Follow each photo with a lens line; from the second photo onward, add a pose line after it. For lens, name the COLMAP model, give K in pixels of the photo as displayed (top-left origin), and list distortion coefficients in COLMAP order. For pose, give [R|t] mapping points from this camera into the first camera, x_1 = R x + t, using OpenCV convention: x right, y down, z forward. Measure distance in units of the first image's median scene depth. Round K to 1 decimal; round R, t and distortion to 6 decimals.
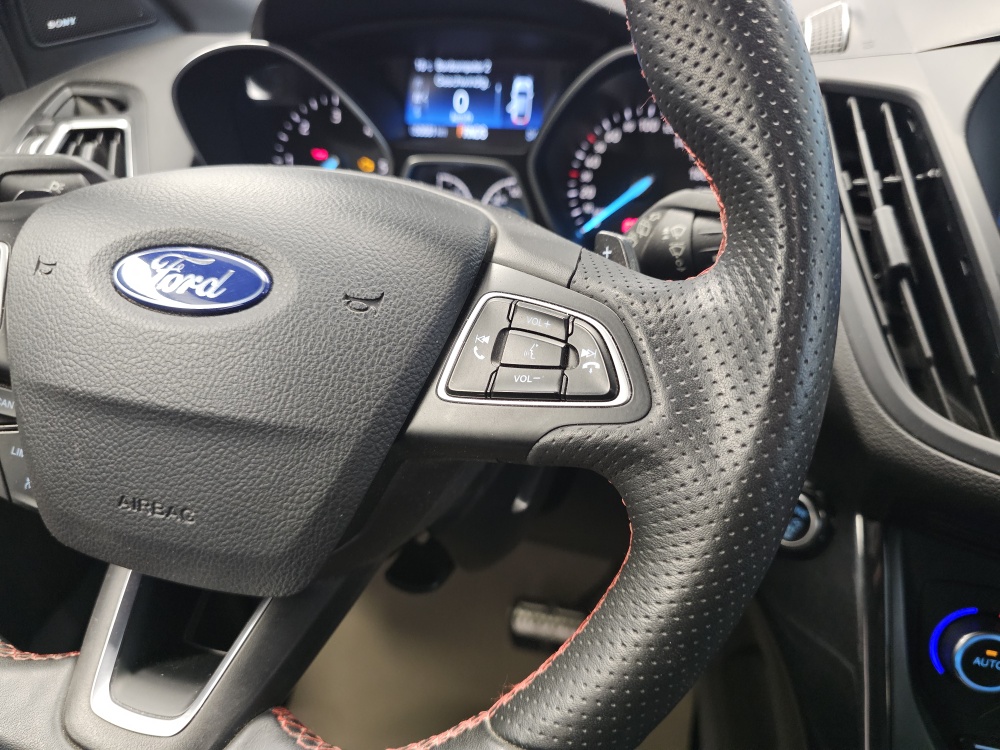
lens RADIAL K [[684.9, 0, 507.4], [0, 684.9, 385.5], [0, 0, 1]] dist [0.049924, -0.056994]
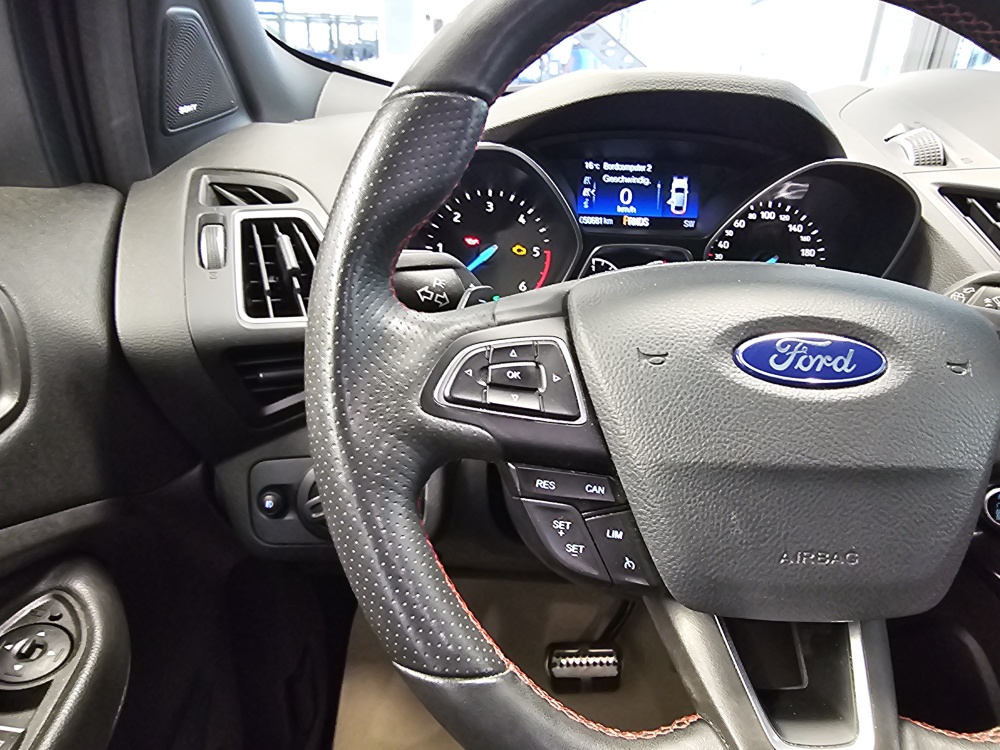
lens RADIAL K [[695.2, 0, 491.6], [0, 695.2, 363.7], [0, 0, 1]] dist [-0.000817, -0.003427]
pose [[0.948039, -0.070420, 0.310262, -0.666634], [0.107963, 0.988539, -0.105524, -0.038202], [-0.299275, 0.133537, 0.944776, 0.012159]]
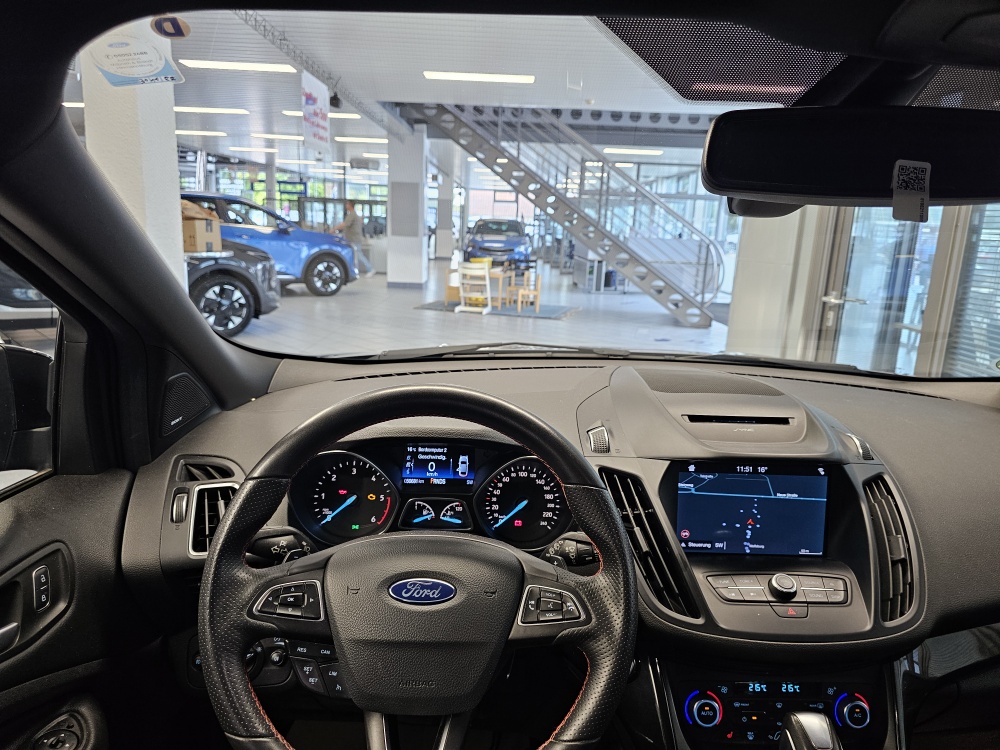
lens RADIAL K [[684.9, 0, 497.5], [0, 684.9, 367.0], [0, 0, 1]] dist [0.049924, -0.056994]
pose [[0.948449, -0.004180, 0.316903, -0.512595], [0.107767, 0.944584, -0.310075, -0.055199], [-0.298045, 0.328242, 0.896340, -0.907383]]
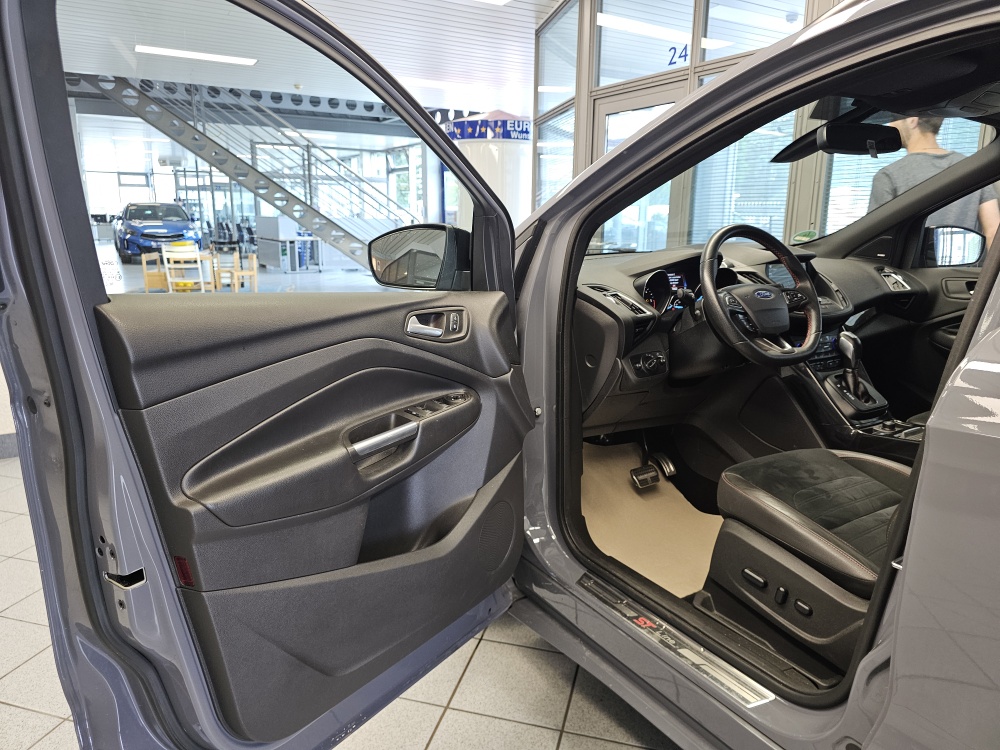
lens RADIAL K [[684.9, 0, 484.9], [0, 684.9, 370.3], [0, 0, 1]] dist [0.049924, -0.056994]
pose [[0.670785, -0.130661, 0.730052, -4.078854], [0.361356, 0.917193, -0.167865, 0.394496], [-0.647665, 0.376410, 0.662455, -0.863975]]
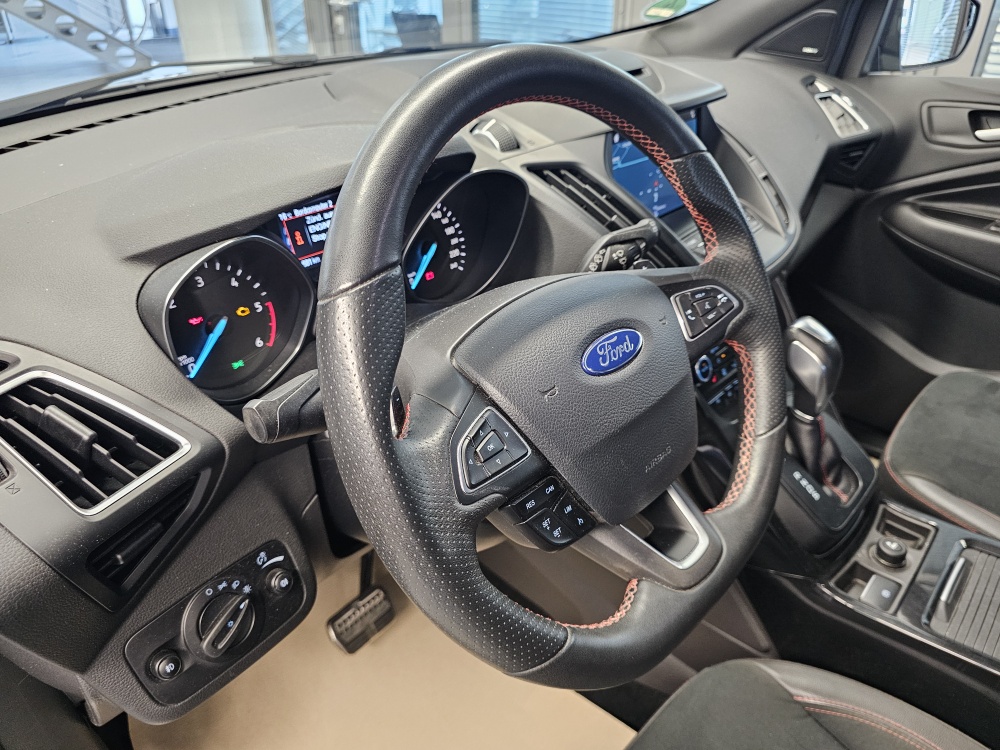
lens RADIAL K [[684.9, 0, 510.7], [0, 684.9, 364.3], [0, 0, 1]] dist [0.049924, -0.056994]
pose [[0.435174, -0.443210, 0.783701, -1.034237], [0.459493, 0.857881, 0.230013, -0.341144], [-0.774267, 0.260010, 0.576980, 0.058487]]
